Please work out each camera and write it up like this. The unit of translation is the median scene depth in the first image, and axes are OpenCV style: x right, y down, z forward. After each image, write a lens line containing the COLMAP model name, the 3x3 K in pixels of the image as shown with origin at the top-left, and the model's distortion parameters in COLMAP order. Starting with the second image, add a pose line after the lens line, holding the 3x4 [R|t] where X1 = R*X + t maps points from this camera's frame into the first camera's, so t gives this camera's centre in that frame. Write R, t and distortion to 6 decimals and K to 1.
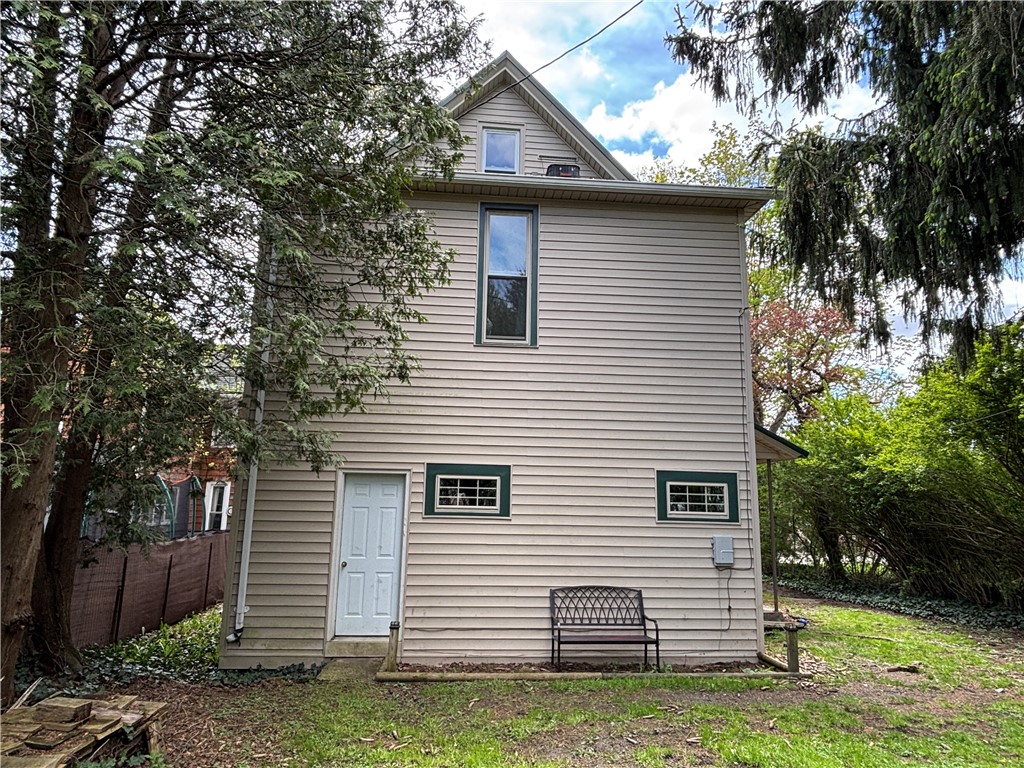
lens RADIAL K [[414.8, 0, 505.8], [0, 414.8, 421.6], [0, 0, 1]] dist [0.019177, 0.000024]
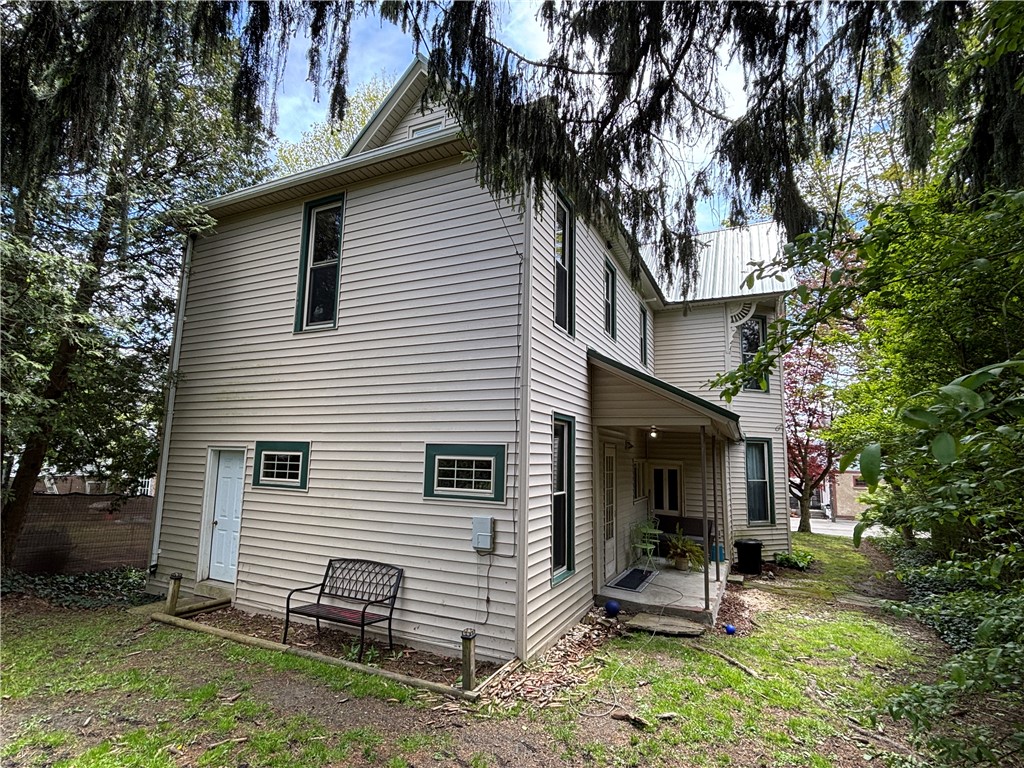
lens RADIAL K [[509.9, 0, 512.0], [0, 509.9, 386.1], [0, 0, 1]] dist [-0.000781, -0.000562]
pose [[0.875953, -0.073741, -0.476726, 1.113835], [0.063915, 0.997276, -0.036821, 0.044331], [0.478143, 0.001784, 0.878280, 0.087988]]
